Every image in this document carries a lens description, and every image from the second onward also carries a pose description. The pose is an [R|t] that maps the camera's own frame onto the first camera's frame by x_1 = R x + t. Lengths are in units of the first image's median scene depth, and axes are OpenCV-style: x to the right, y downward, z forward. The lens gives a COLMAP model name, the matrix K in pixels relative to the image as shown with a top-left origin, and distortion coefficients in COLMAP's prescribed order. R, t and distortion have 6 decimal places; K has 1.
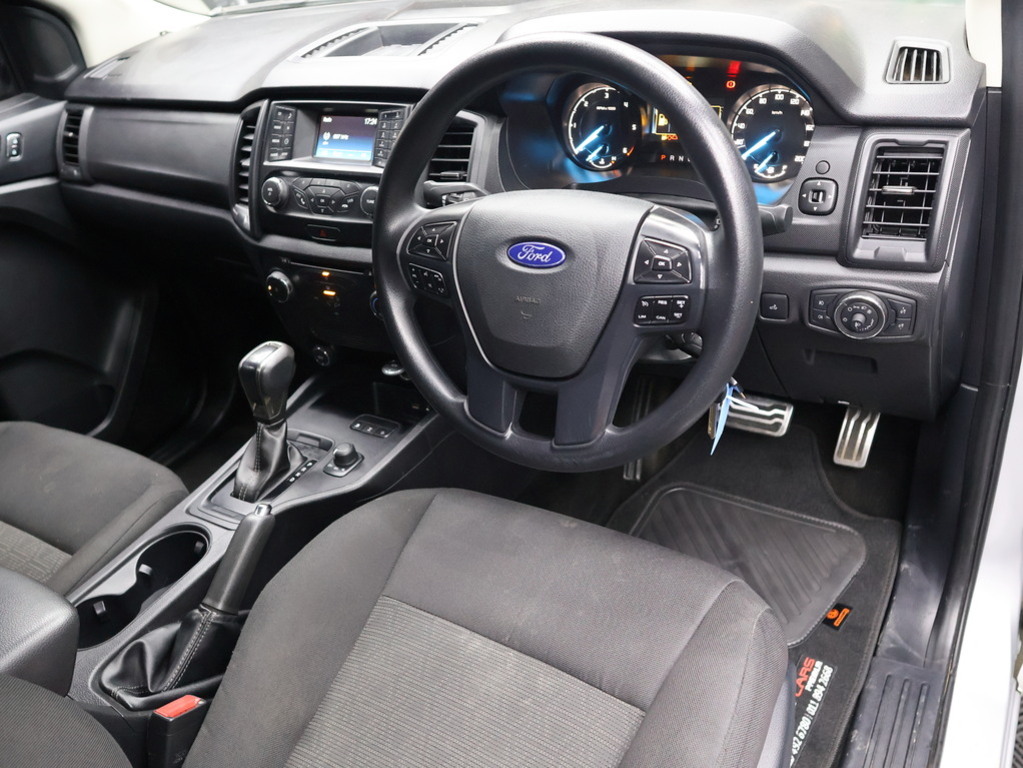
lens RADIAL K [[859.1, 0, 511.5], [0, 859.1, 384.0], [0, 0, 1]] dist [-0.010139, 0.013306]
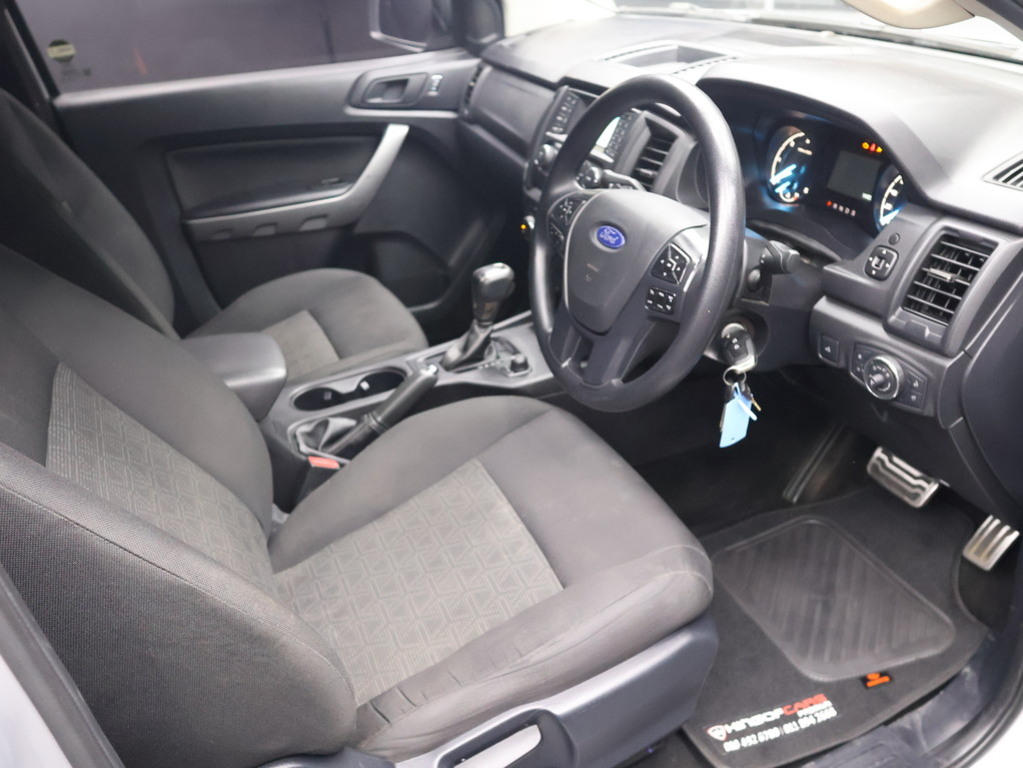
lens RADIAL K [[859.1, 0, 511.5], [0, 859.1, 384.0], [0, 0, 1]] dist [-0.010139, 0.013306]
pose [[0.817870, 0.349355, -0.457208, 0.418000], [-0.343461, 0.933912, 0.099210, -0.013372], [0.461652, 0.075893, 0.883809, -0.153213]]
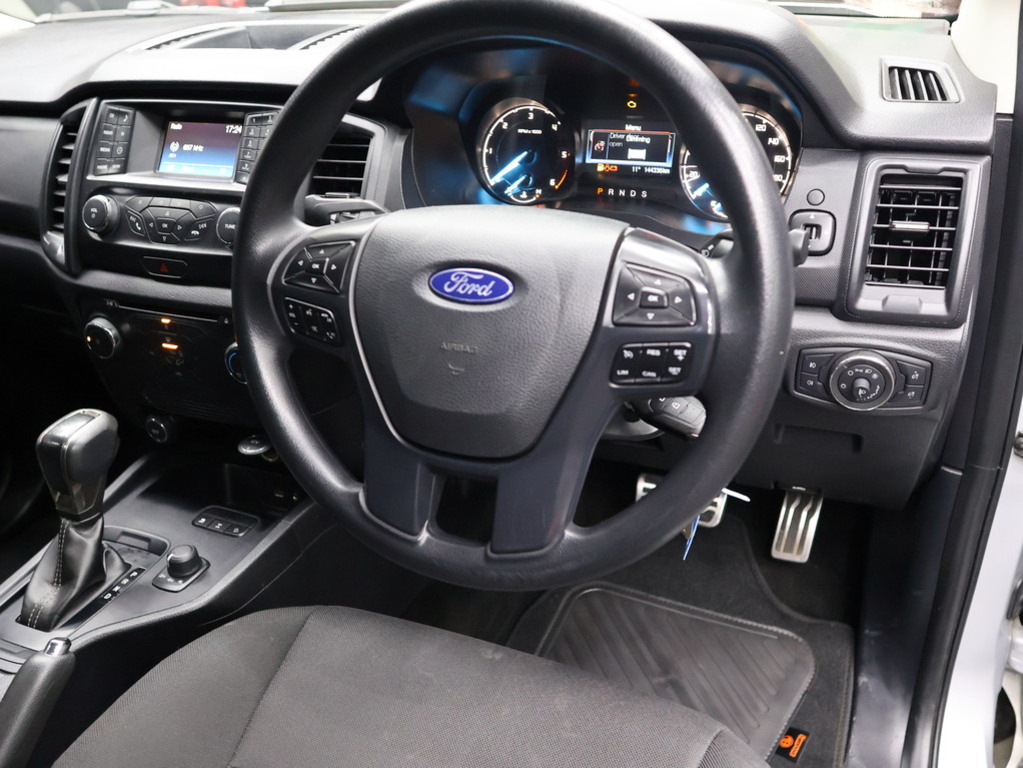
lens RADIAL K [[859.1, 0, 511.5], [0, 859.1, 384.0], [0, 0, 1]] dist [-0.010139, 0.013306]
pose [[0.986528, 0.016275, 0.162779, -0.037882], [-0.000829, 0.995523, -0.094513, -0.000806], [-0.163589, 0.093105, 0.982125, 0.213026]]
